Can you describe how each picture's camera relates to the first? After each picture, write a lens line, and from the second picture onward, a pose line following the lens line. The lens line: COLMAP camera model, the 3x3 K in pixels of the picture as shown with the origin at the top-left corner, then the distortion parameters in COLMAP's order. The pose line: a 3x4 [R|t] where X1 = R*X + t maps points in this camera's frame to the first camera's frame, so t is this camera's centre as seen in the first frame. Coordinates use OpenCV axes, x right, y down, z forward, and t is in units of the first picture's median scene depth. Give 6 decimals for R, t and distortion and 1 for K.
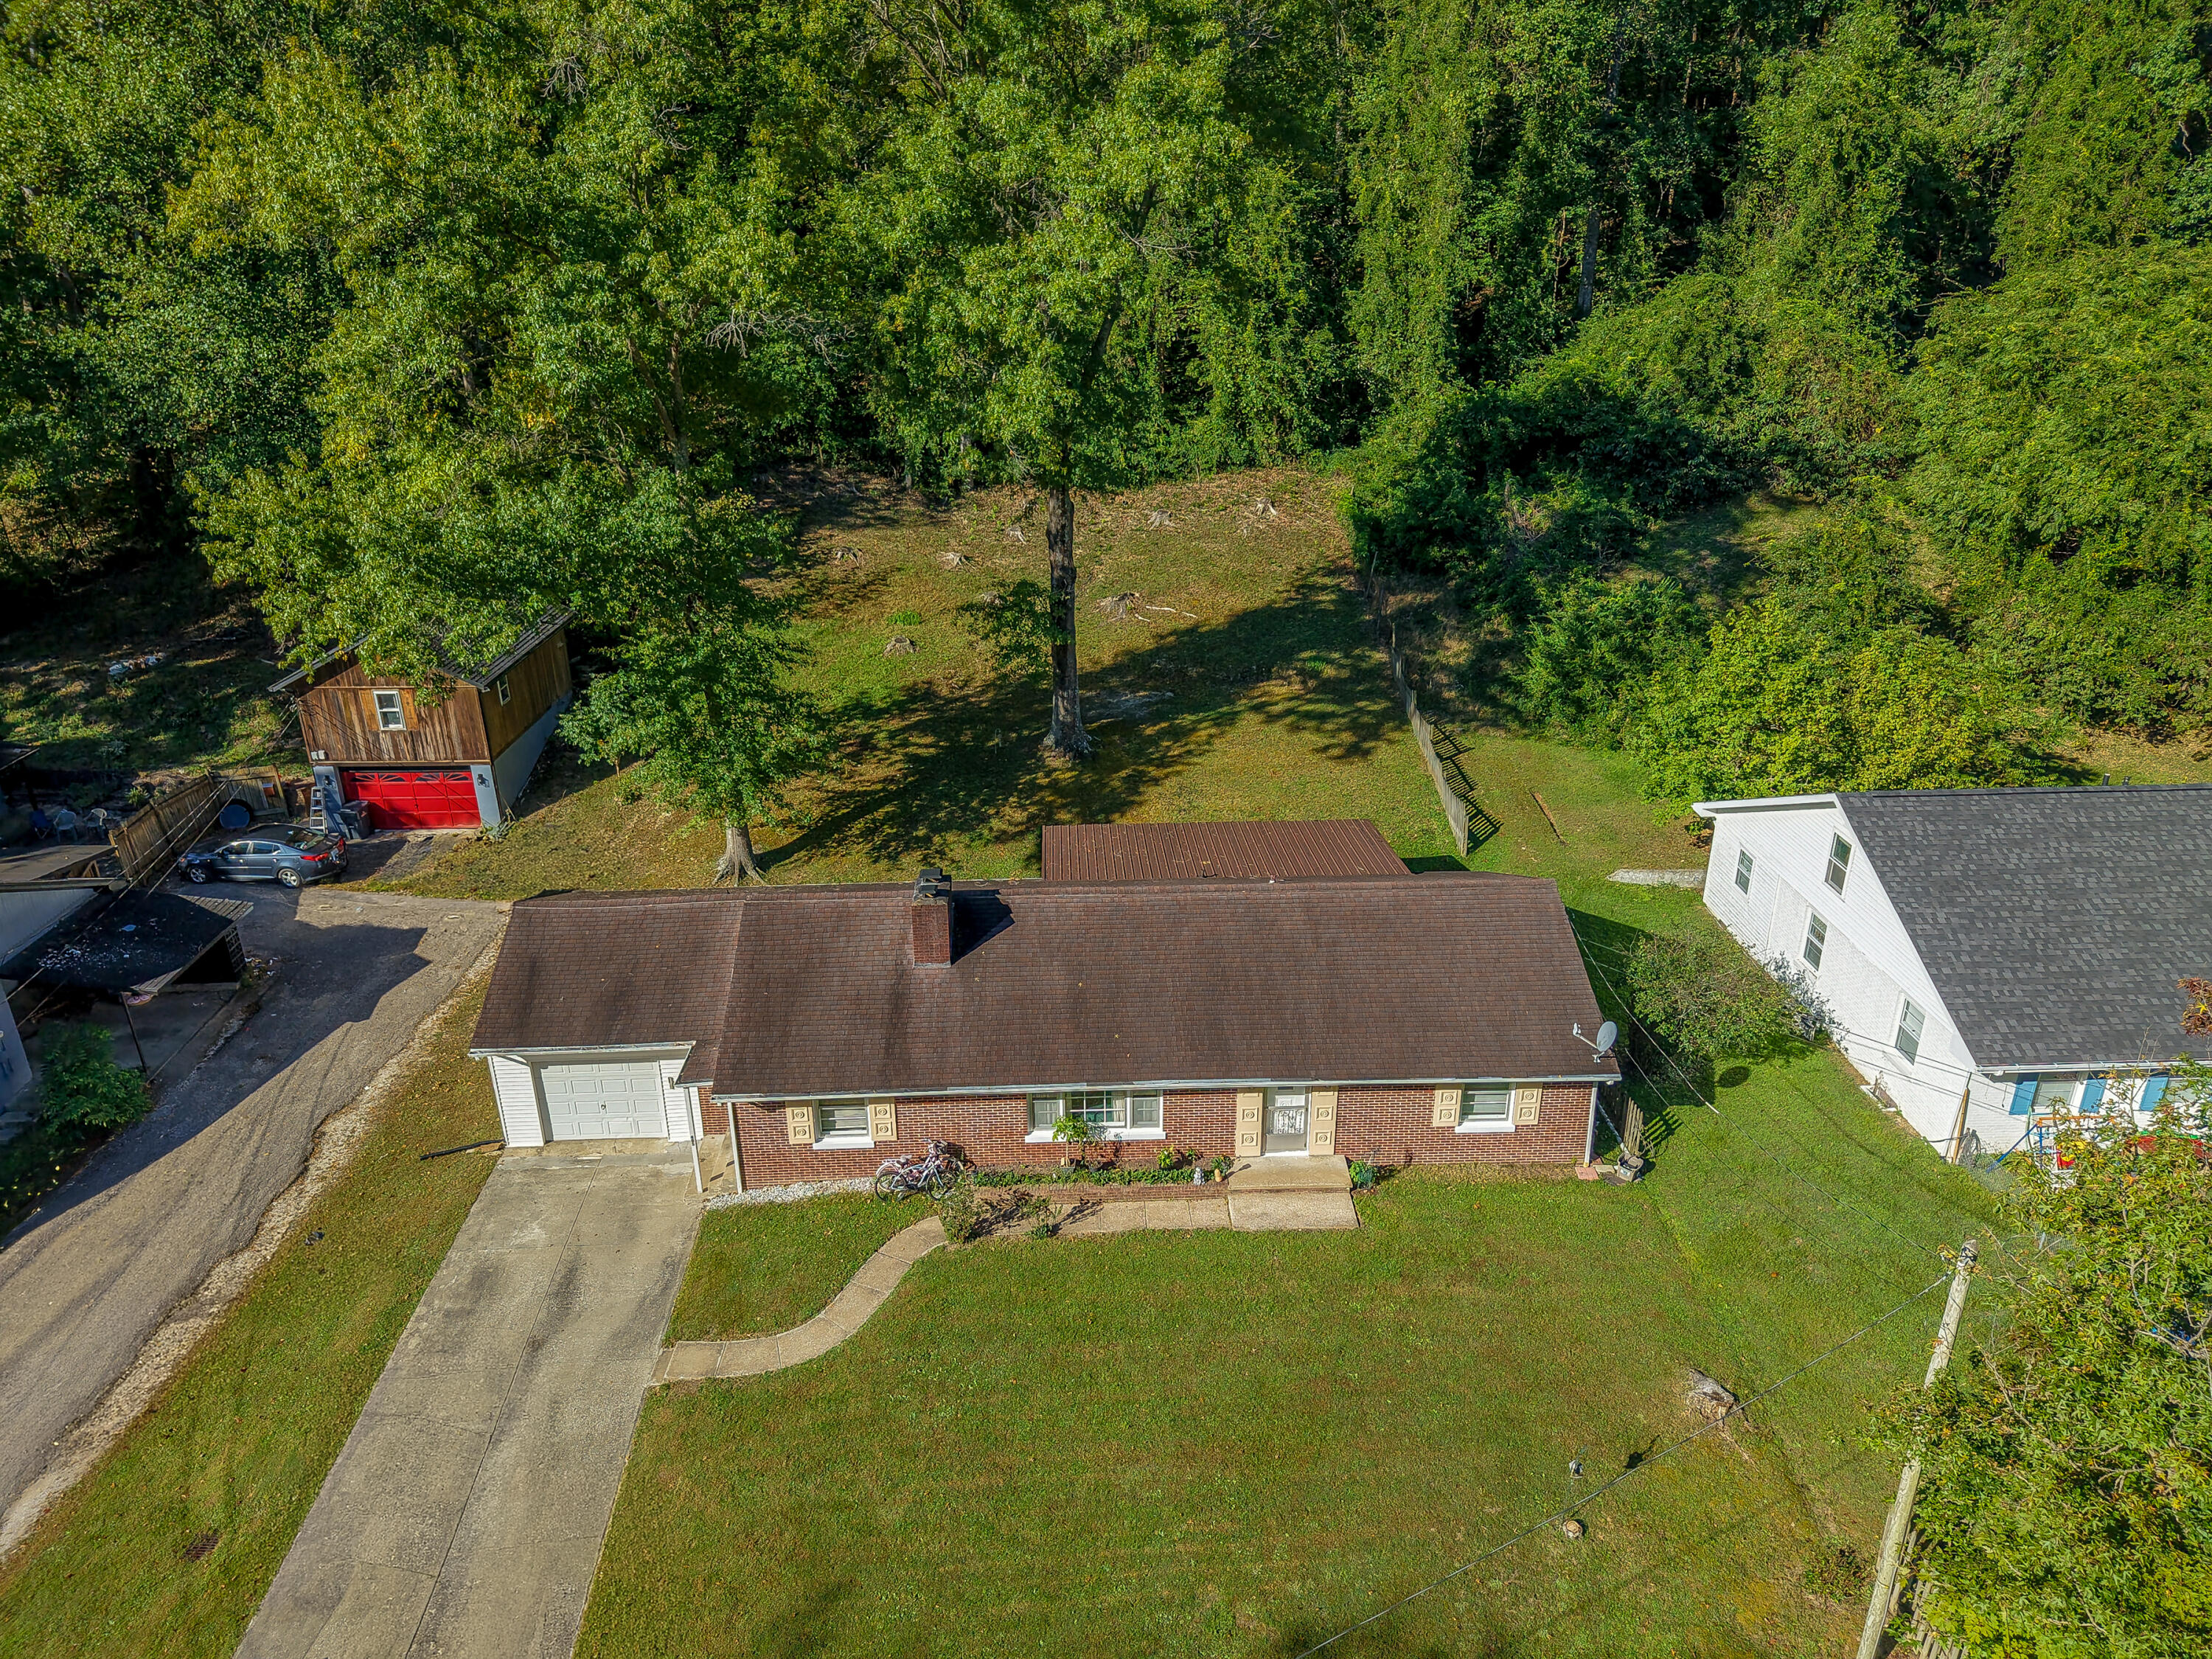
lens RADIAL K [[1483.1, 0, 1095.6], [0, 1483.1, 832.8], [0, 0, 1]] dist [0.005124, -0.006792]
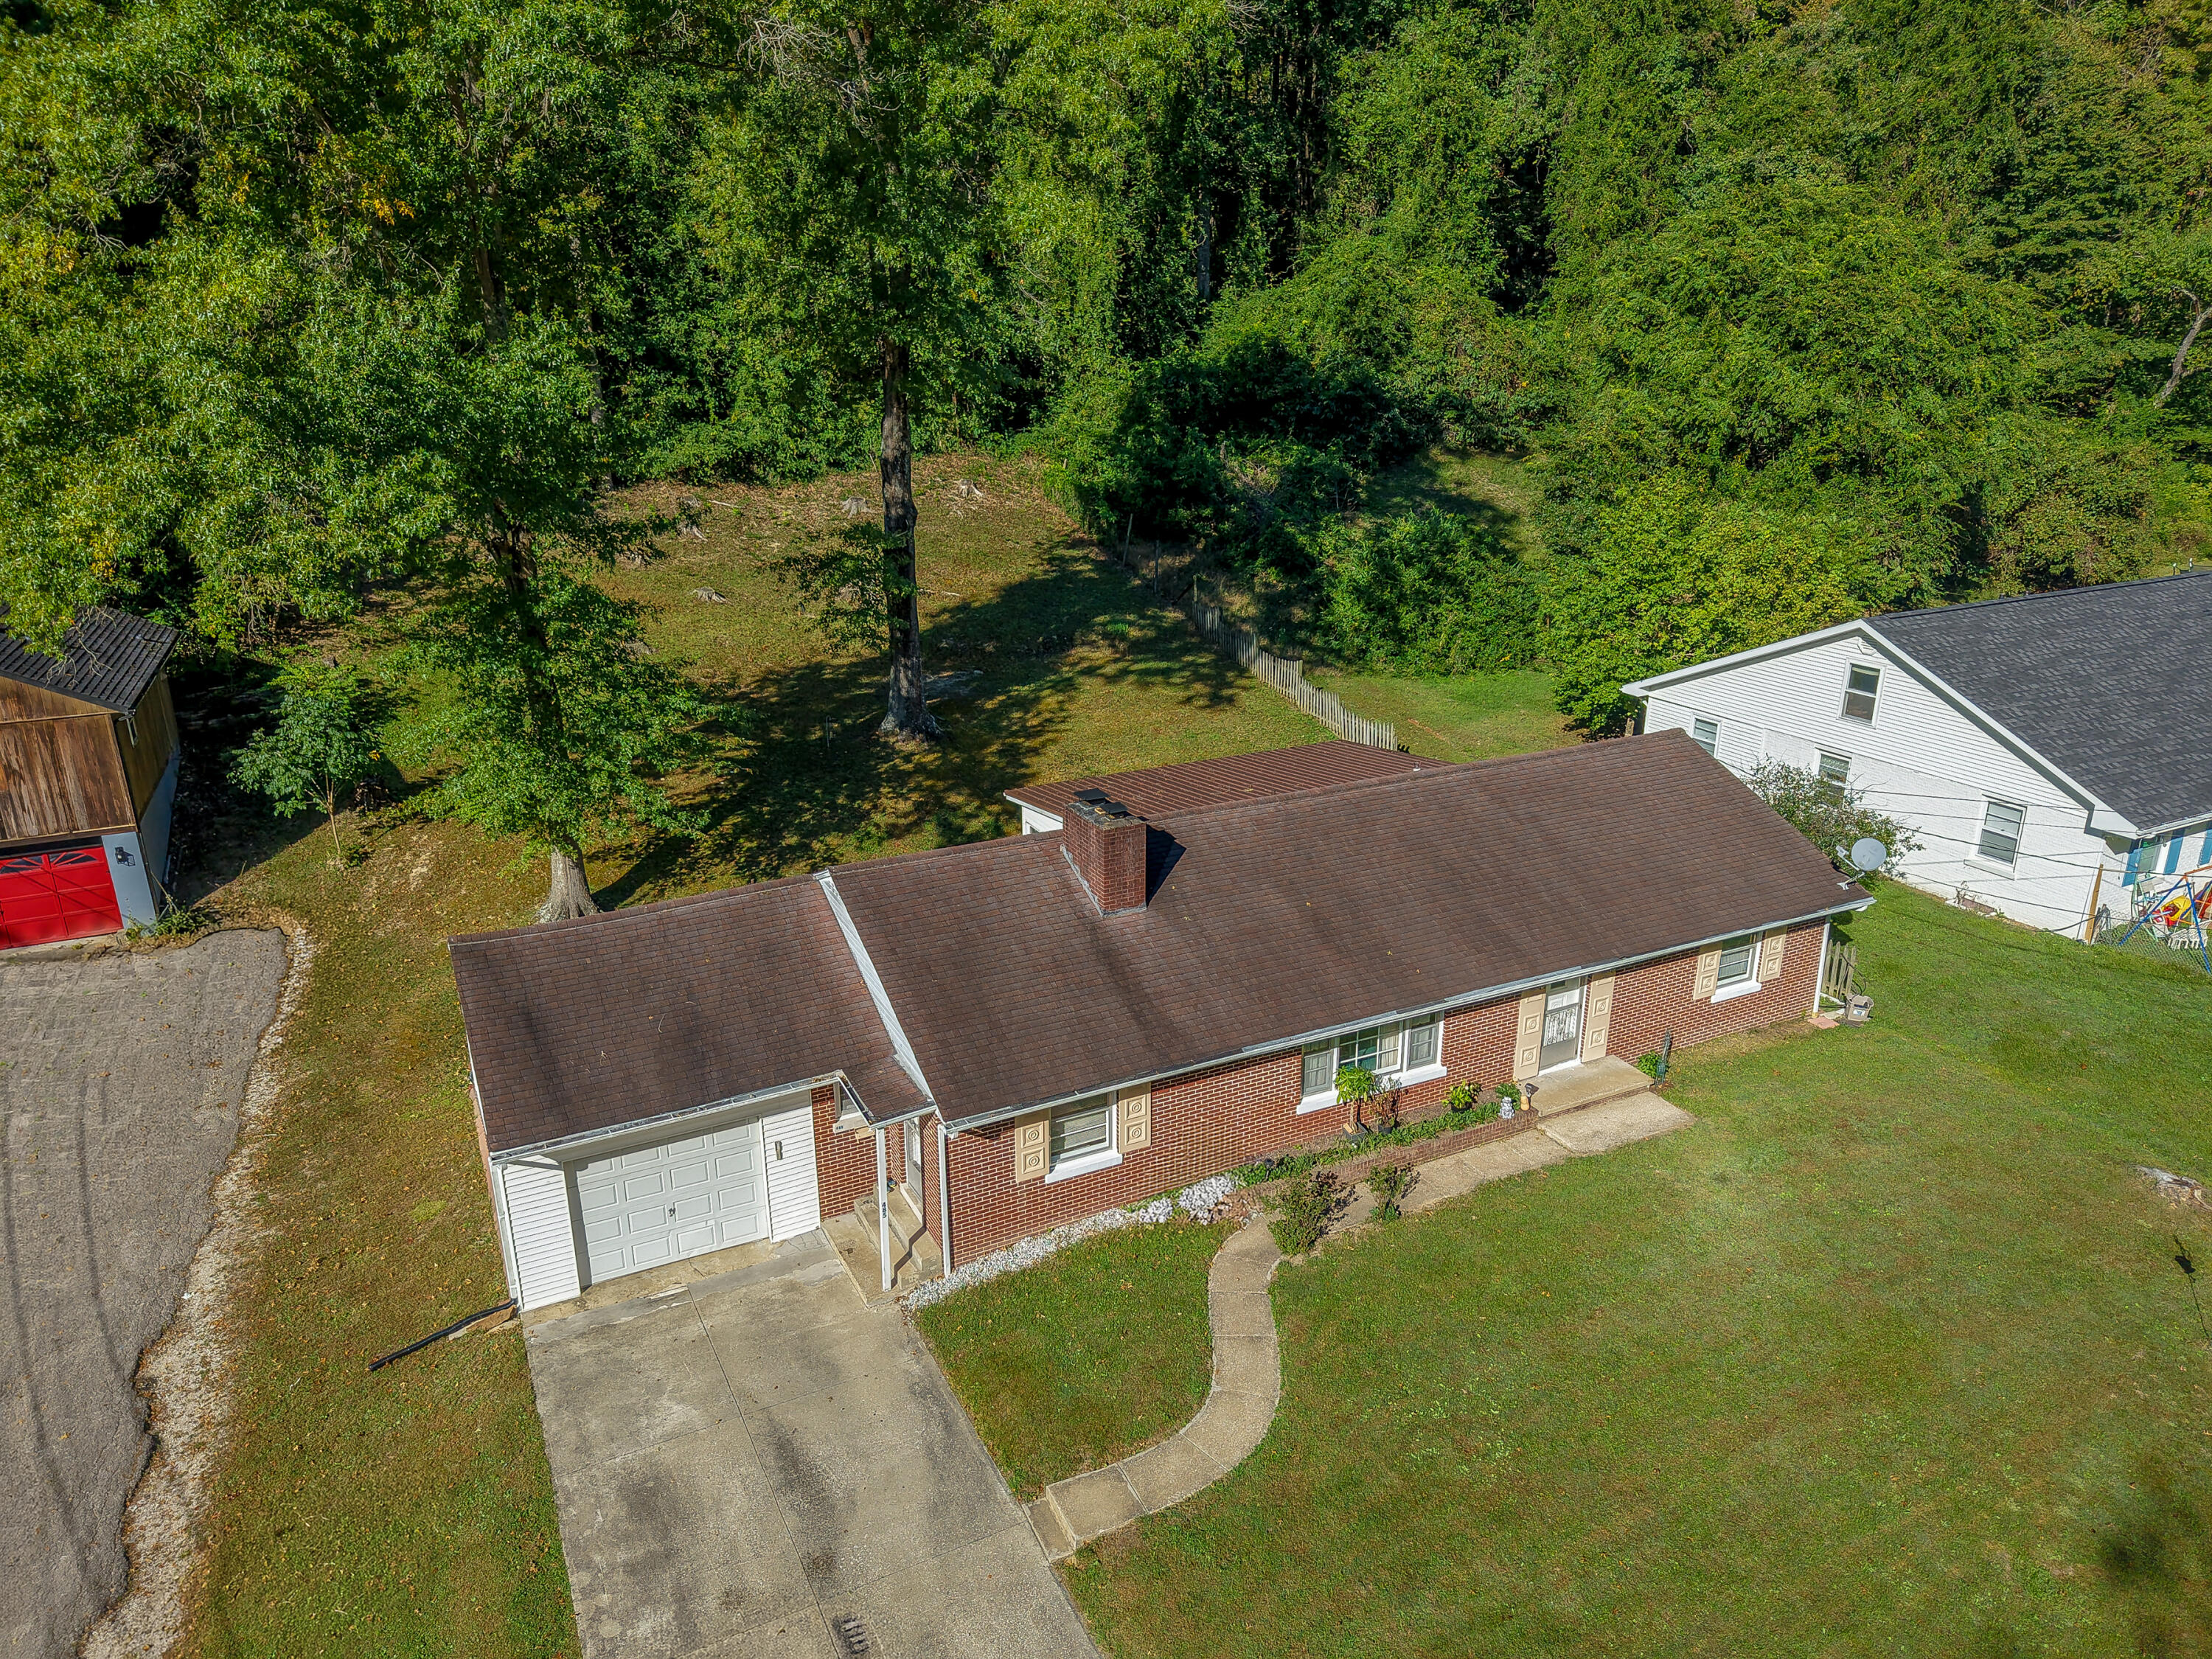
lens RADIAL K [[1483.1, 0, 1095.6], [0, 1483.1, 832.8], [0, 0, 1]] dist [0.005124, -0.006792]
pose [[0.909894, -0.132147, 0.393231, -0.274315], [0.160154, 0.986316, -0.039123, 0.051241], [-0.382681, 0.098576, 0.918607, 0.209996]]
